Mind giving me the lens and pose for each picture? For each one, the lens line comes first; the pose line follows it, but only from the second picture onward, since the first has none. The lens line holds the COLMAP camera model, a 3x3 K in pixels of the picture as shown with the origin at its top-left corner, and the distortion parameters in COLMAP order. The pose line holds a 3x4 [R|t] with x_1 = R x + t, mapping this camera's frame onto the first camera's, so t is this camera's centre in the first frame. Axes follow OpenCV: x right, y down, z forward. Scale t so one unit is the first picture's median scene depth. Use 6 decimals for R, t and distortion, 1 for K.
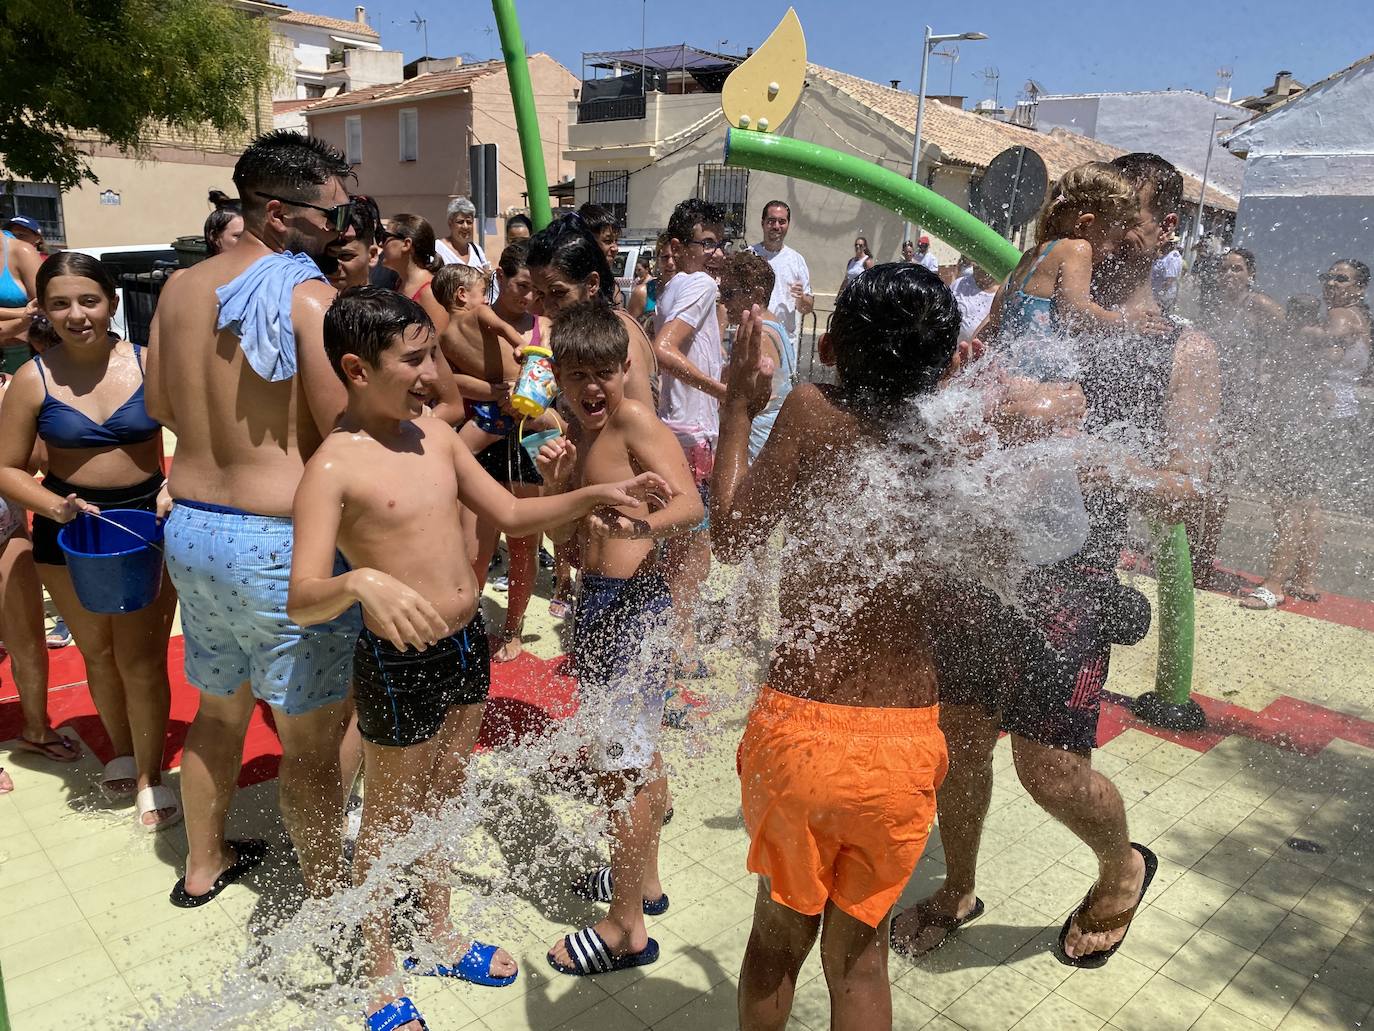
lens RADIAL K [[1048.6, 0, 687.0], [0, 1048.6, 515.5], [0, 0, 1]] dist [0.011554, -0.008217]
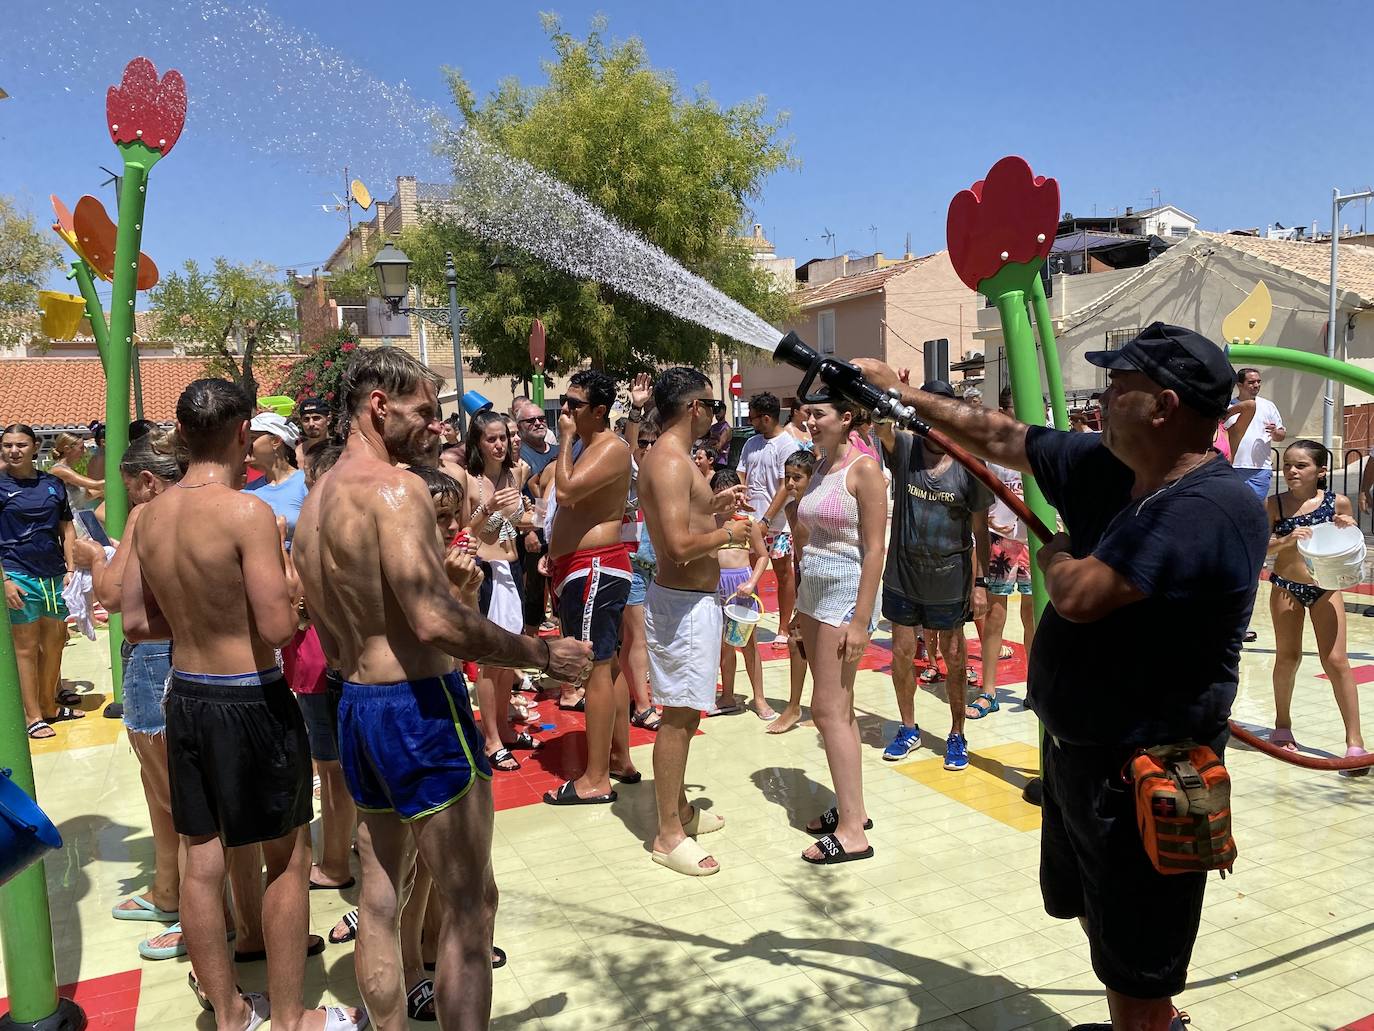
lens RADIAL K [[1048.6, 0, 687.0], [0, 1048.6, 515.5], [0, 0, 1]] dist [0.011554, -0.008217]
pose [[0.938955, -0.044979, -0.341087, -0.038616], [-0.009667, 0.987576, -0.156844, 0.037455], [0.343904, 0.150567, 0.926855, -0.164025]]
